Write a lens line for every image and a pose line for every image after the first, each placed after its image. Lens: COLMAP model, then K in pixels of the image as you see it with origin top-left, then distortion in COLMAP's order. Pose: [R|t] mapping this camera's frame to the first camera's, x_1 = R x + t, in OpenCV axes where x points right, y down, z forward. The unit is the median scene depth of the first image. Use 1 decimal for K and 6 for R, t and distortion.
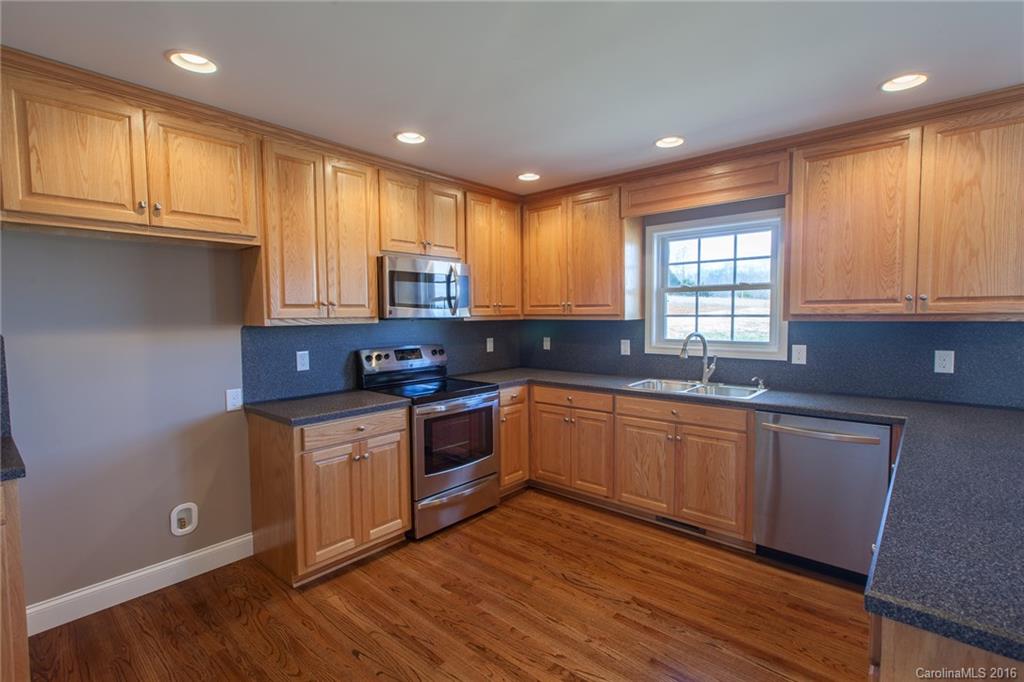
lens RADIAL K [[476.9, 0, 512.4], [0, 476.9, 338.3], [0, 0, 1]] dist [0.004078, 0.000391]
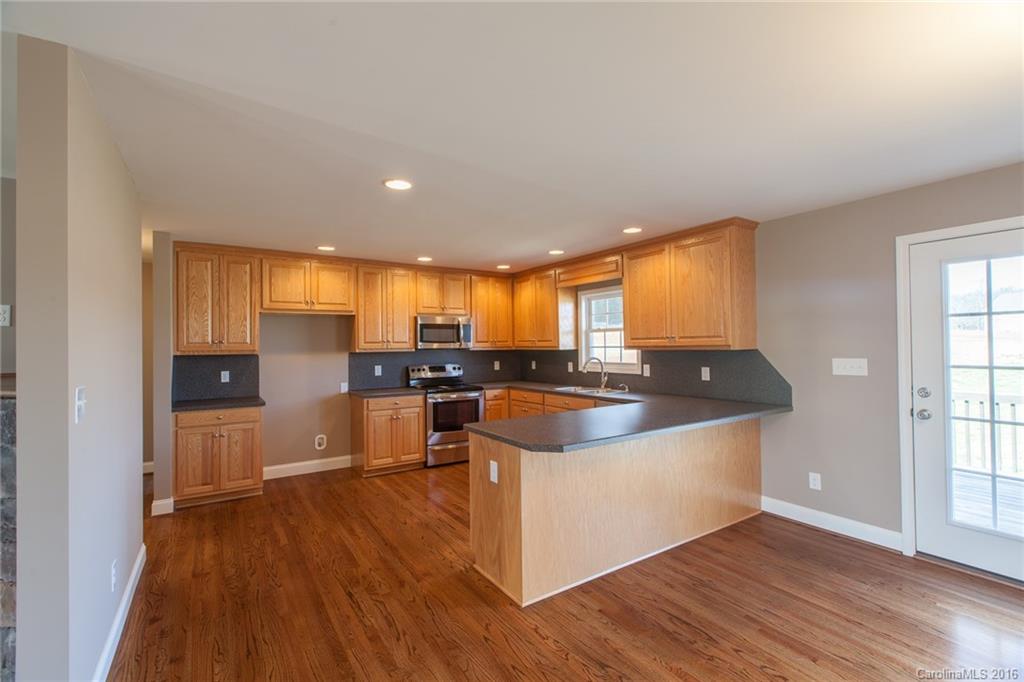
lens RADIAL K [[454.7, 0, 512.7], [0, 454.7, 338.2], [0, 0, 1]] dist [0.002663, -0.000406]
pose [[0.964016, -0.007207, -0.265745, 0.589478], [-0.010724, 0.997765, -0.065961, 0.032246], [0.265626, 0.066438, 0.961784, -0.653394]]
